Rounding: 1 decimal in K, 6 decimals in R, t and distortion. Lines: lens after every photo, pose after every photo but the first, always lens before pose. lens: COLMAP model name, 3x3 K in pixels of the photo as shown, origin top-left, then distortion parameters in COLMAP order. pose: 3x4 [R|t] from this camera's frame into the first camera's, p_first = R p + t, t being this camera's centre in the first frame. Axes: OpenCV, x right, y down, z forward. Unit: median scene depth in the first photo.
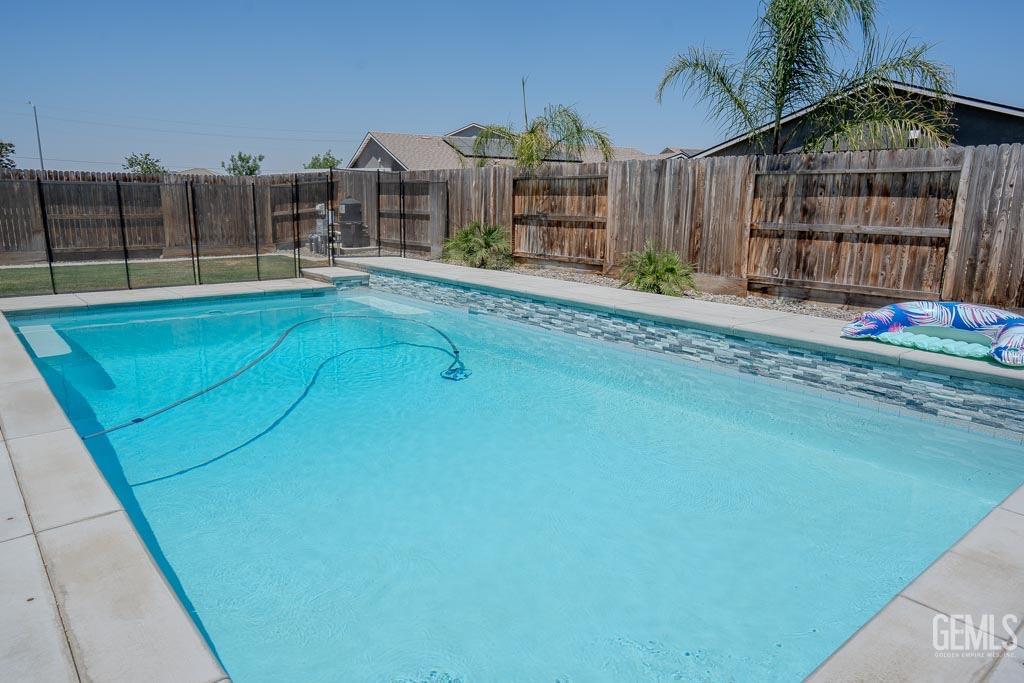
lens RADIAL K [[677.2, 0, 512.0], [0, 677.2, 341.5], [0, 0, 1]] dist [-0.038635, 0.051968]
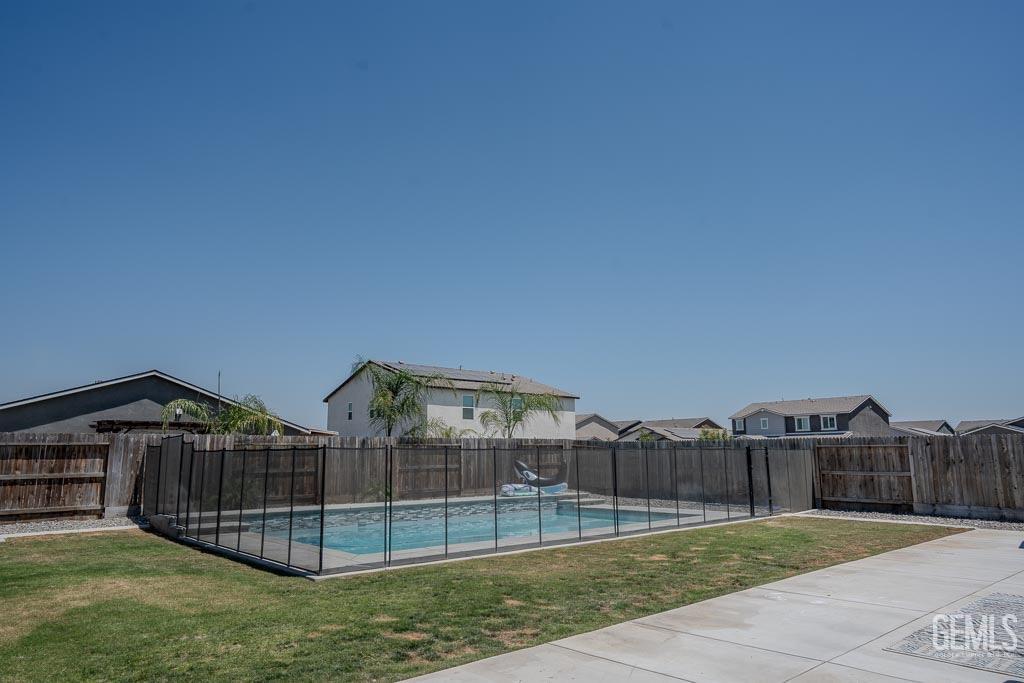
lens RADIAL K [[677.2, 0, 512.0], [0, 677.2, 341.5], [0, 0, 1]] dist [-0.038635, 0.051968]
pose [[-0.063585, 0.155128, 0.985846, -2.054981], [0.208587, 0.968093, -0.138881, -0.198711], [-0.975935, 0.196804, -0.093914, 0.802569]]
